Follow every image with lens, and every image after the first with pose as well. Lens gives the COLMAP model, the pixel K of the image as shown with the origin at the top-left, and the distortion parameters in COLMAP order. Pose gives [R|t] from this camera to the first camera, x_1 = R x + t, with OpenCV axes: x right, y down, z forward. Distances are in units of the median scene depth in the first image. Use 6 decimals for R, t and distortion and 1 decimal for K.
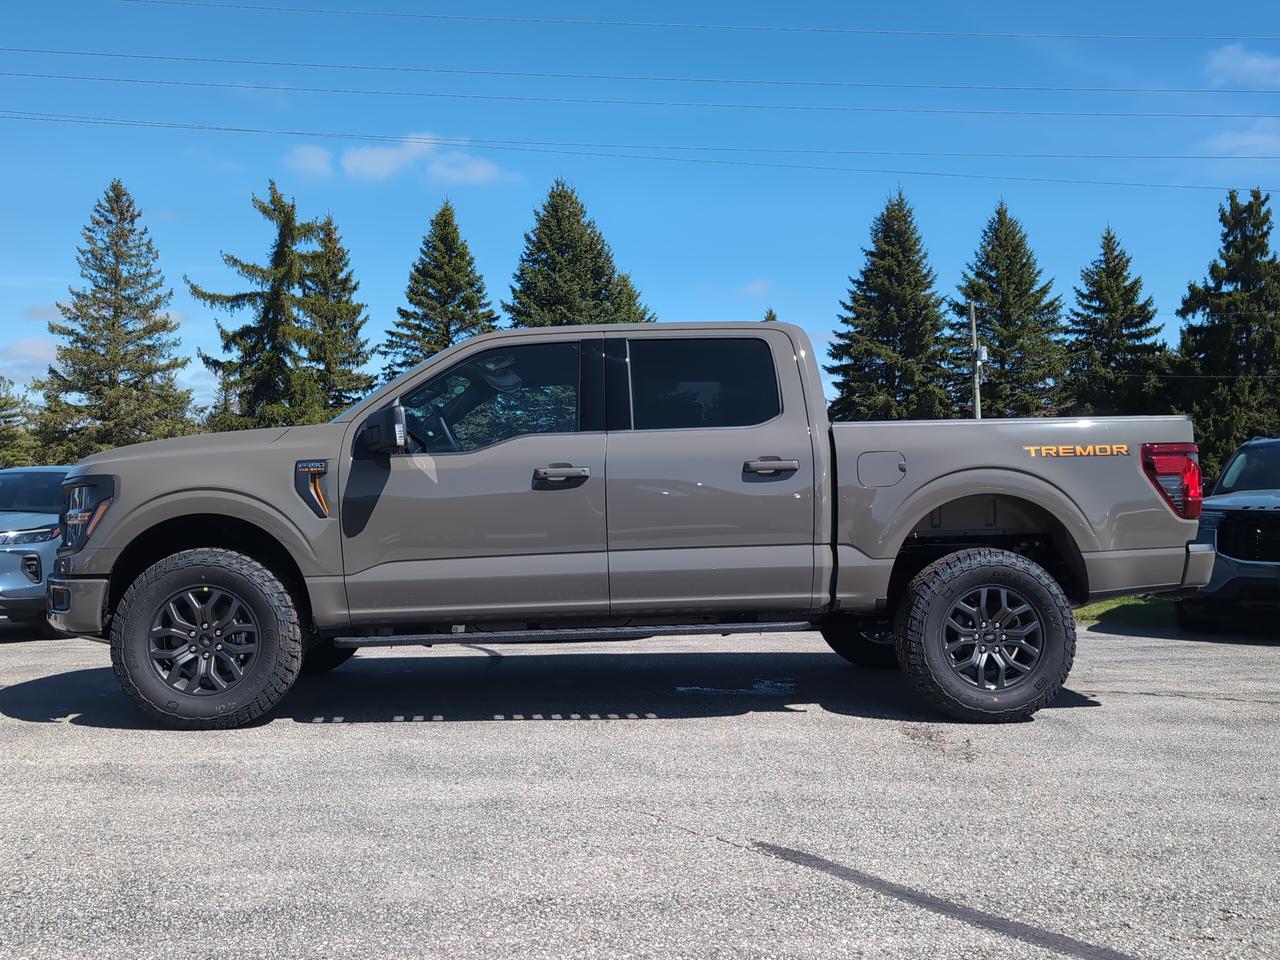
lens RADIAL K [[1106.2, 0, 638.0], [0, 1106.2, 482.3], [0, 0, 1]] dist [0.020899, -0.013249]
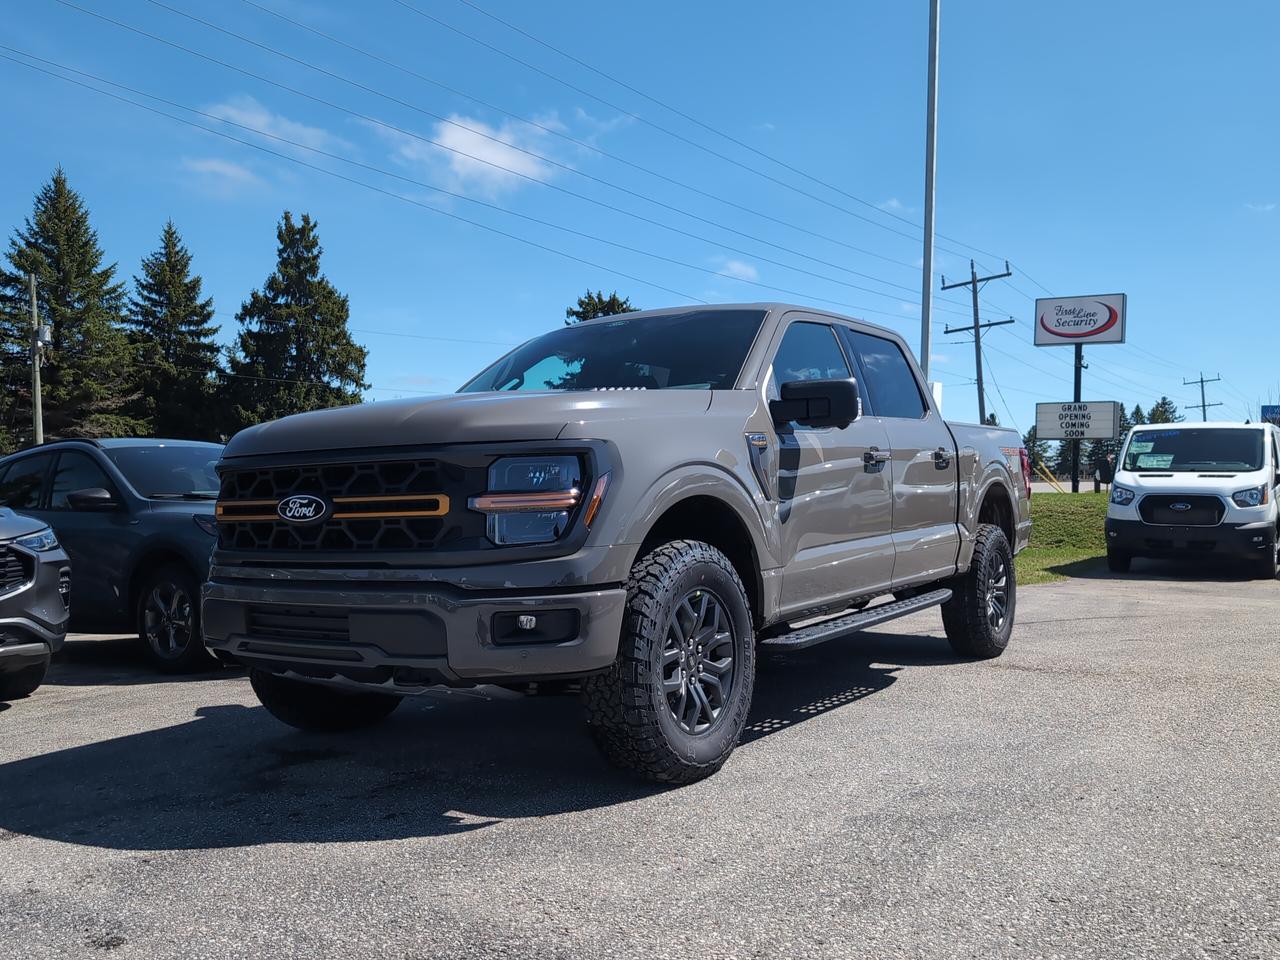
lens RADIAL K [[1106.2, 0, 633.9], [0, 1106.2, 480.3], [0, 0, 1]] dist [0.020899, -0.013249]
pose [[0.603653, 0.011262, 0.797167, -0.120259], [-0.011729, 0.999917, -0.005245, 0.002776], [-0.797161, -0.006184, 0.603735, 0.067894]]
